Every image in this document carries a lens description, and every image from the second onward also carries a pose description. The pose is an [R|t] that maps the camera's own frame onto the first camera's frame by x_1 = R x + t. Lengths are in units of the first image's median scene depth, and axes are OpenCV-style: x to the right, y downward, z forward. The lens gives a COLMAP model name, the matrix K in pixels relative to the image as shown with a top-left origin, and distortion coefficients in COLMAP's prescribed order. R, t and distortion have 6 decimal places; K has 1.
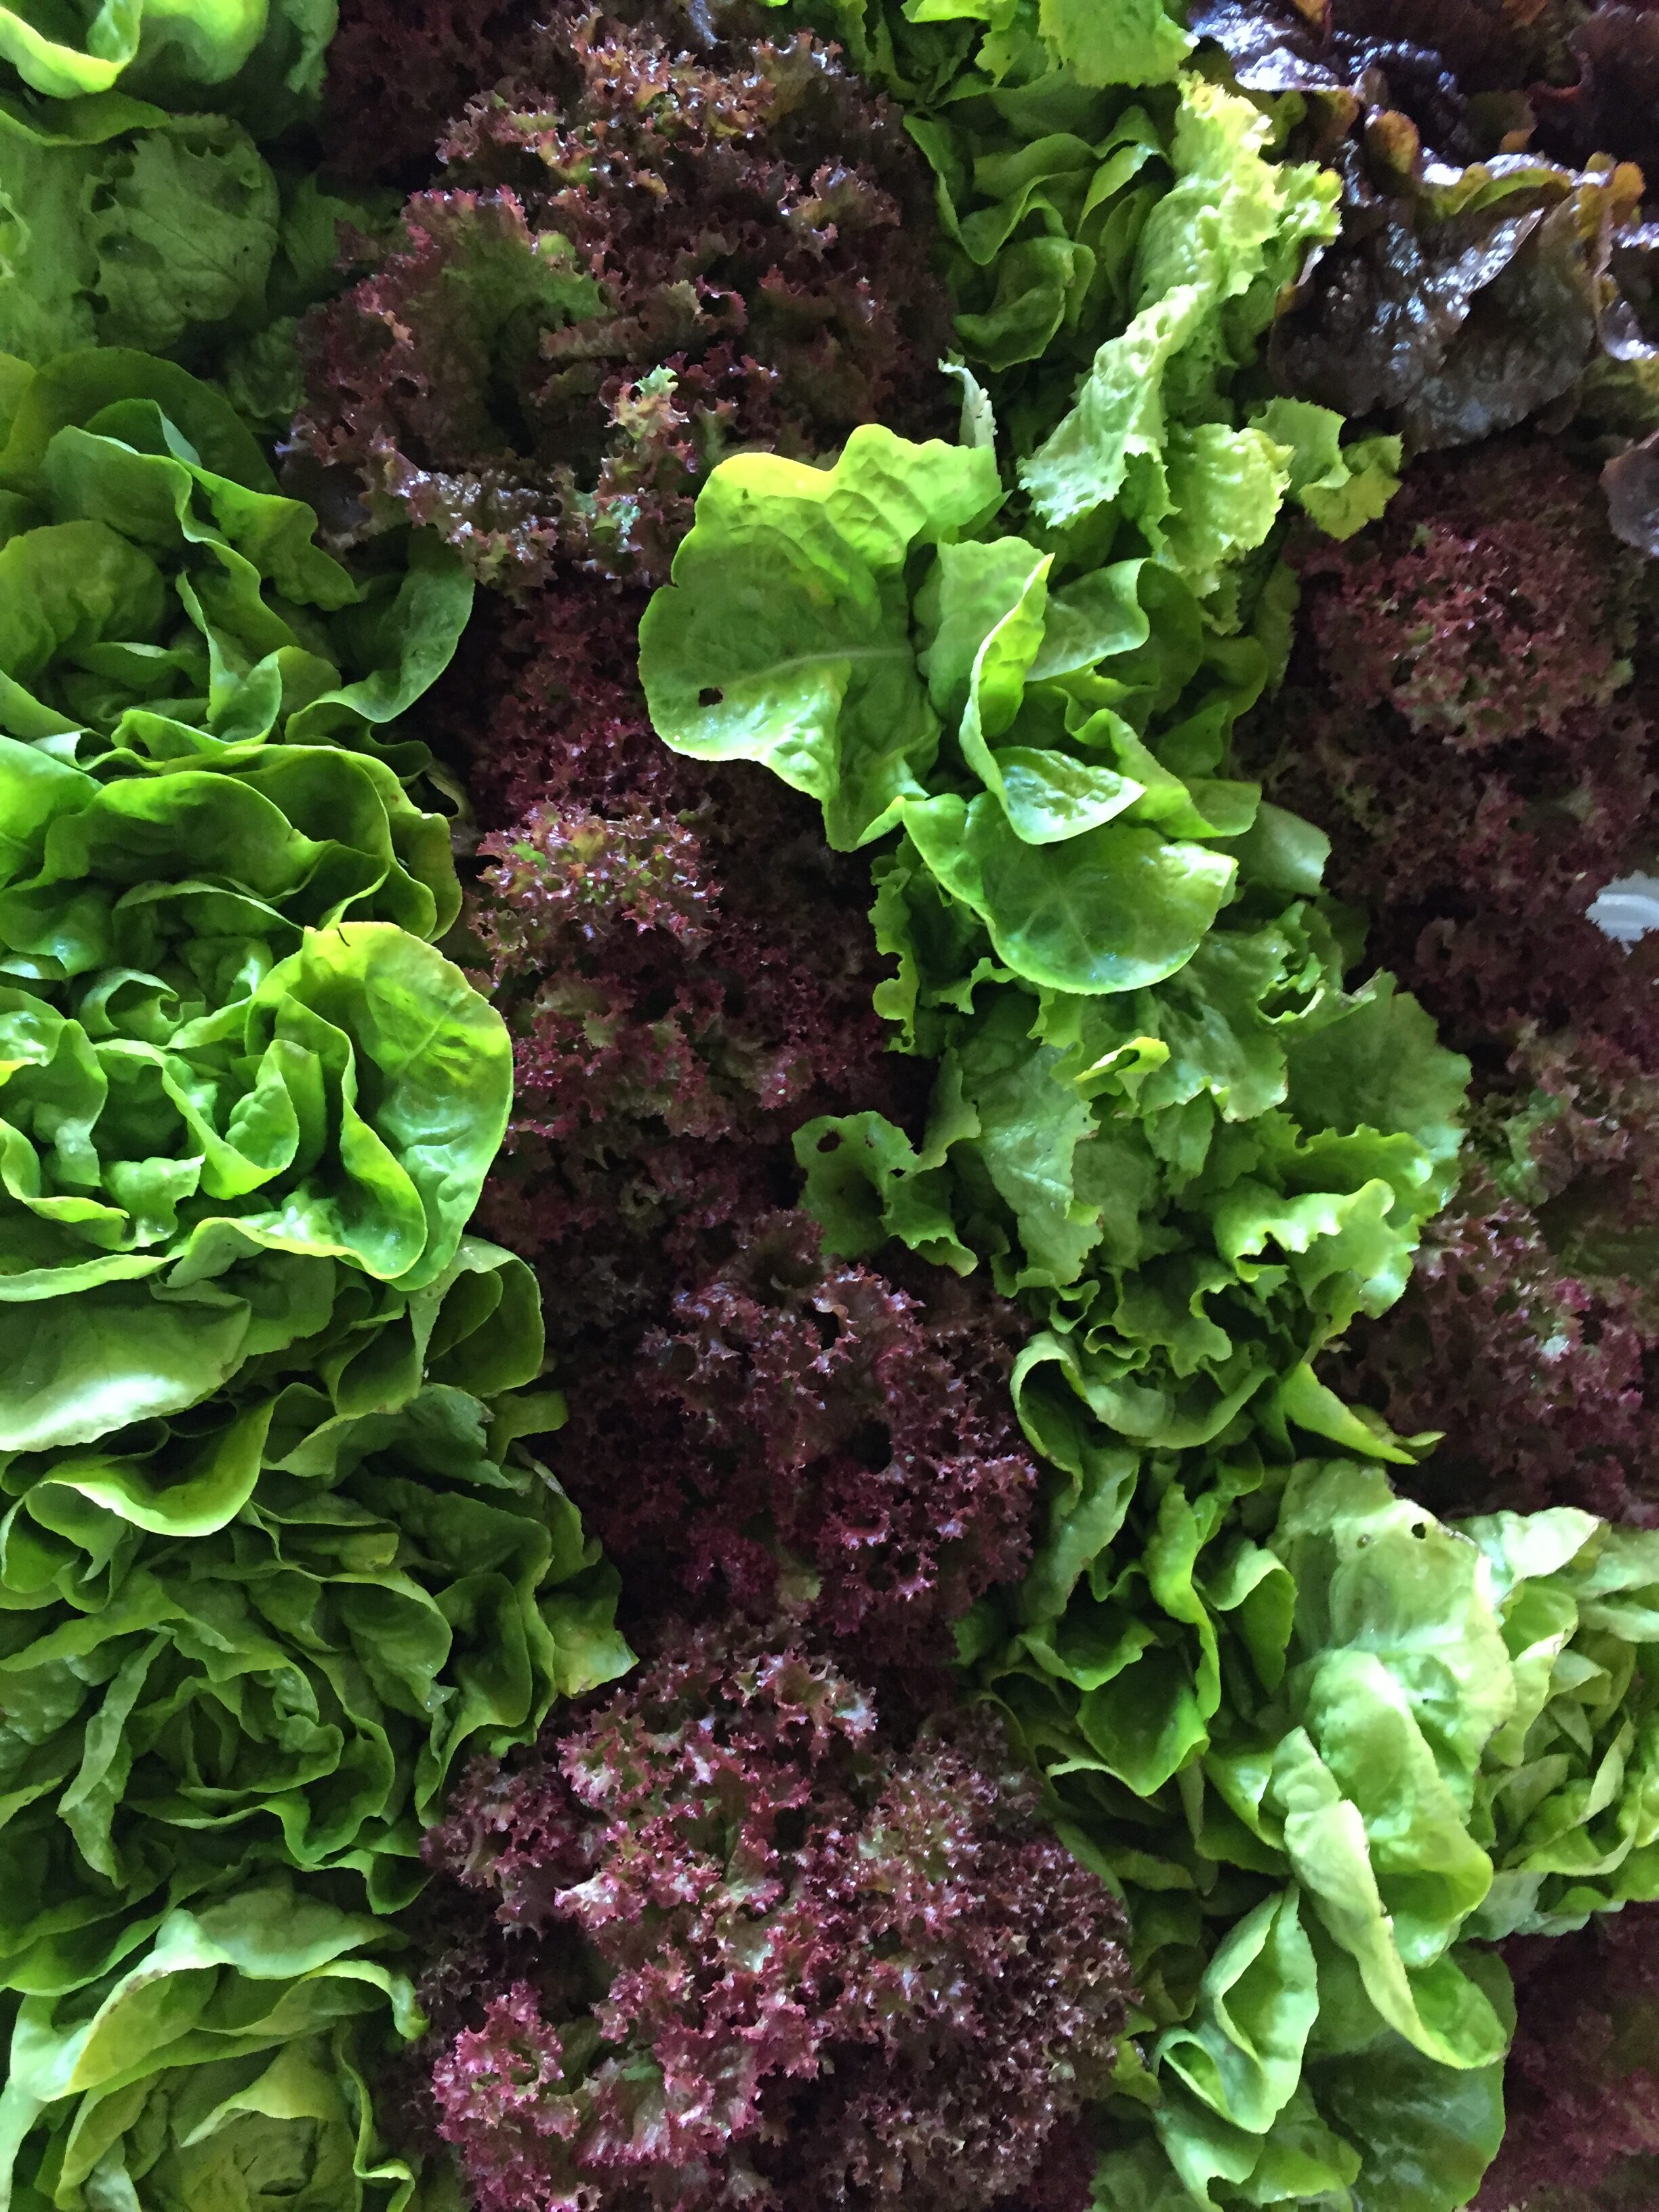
lens RADIAL K [[1862.0, 0, 826.5], [0, 1862.0, 1113.7], [0, 0, 1]] dist [0.072680, -0.078263]
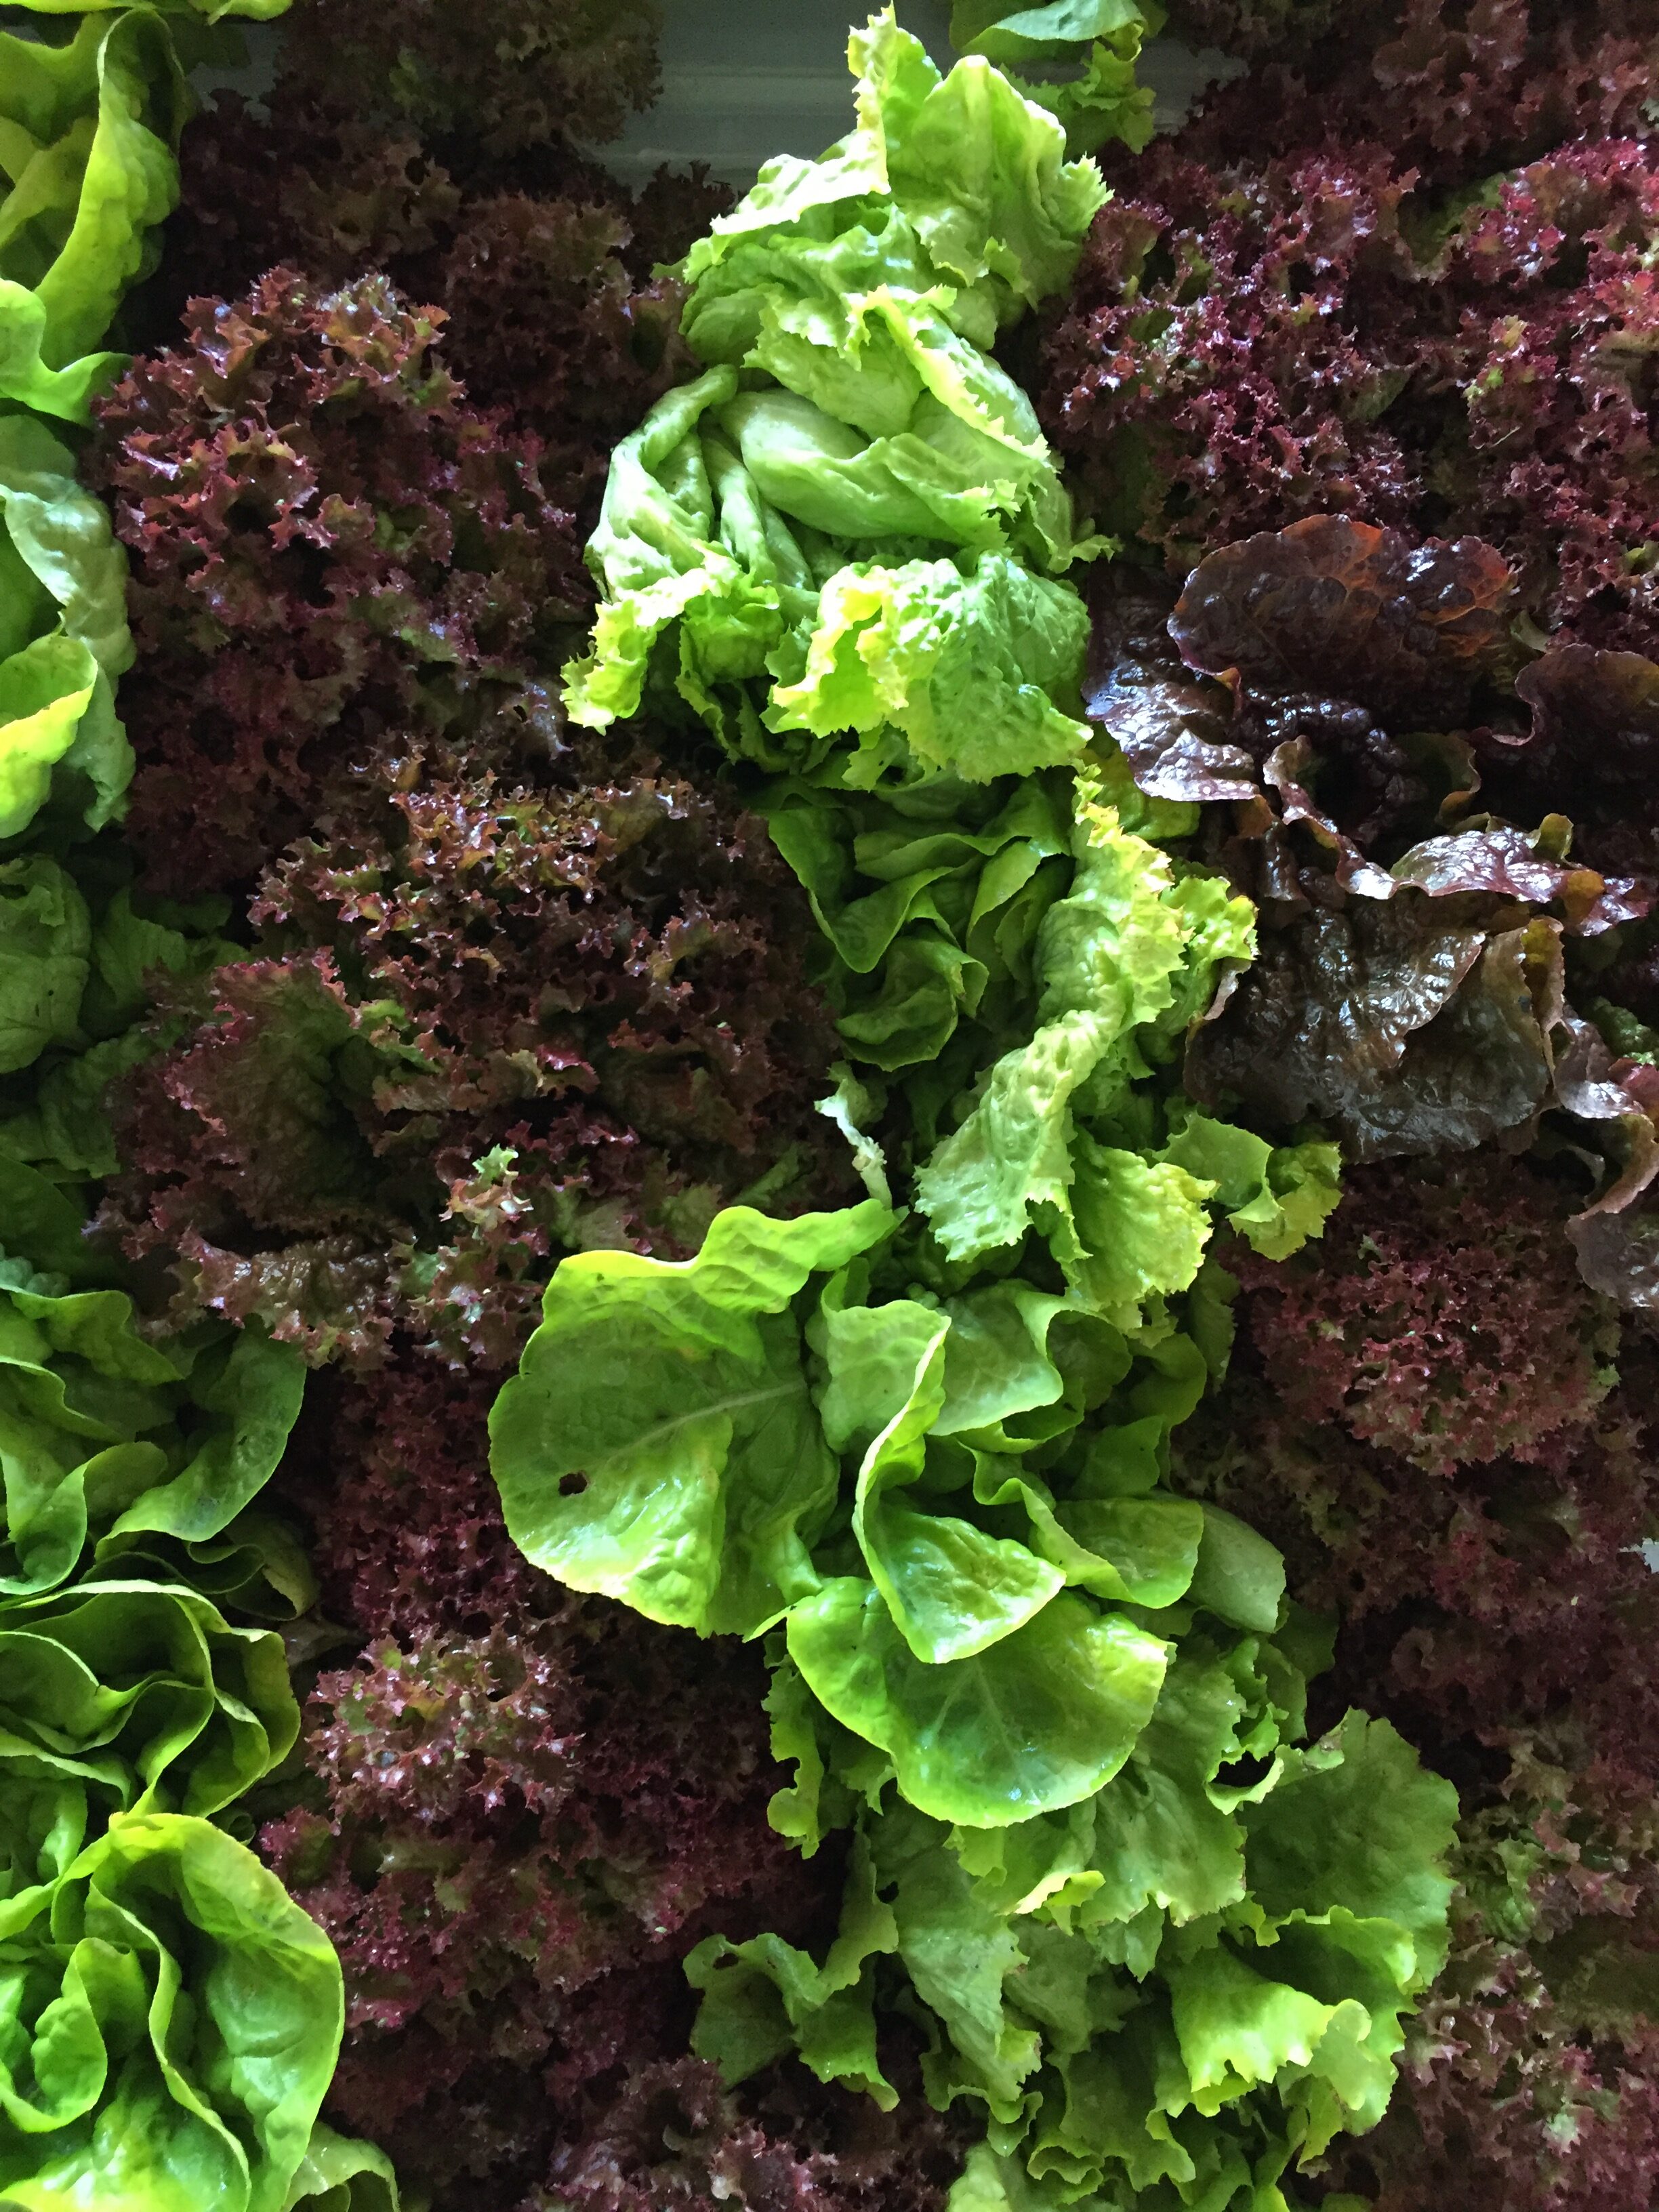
lens RADIAL K [[1862.0, 0, 829.3], [0, 1862.0, 1088.4], [0, 0, 1]] dist [0.072680, -0.078263]
pose [[0.999011, -0.034454, -0.028095, 0.090673], [0.034351, 0.999401, -0.004130, -0.398750], [0.028220, 0.003161, 0.999597, 0.109269]]
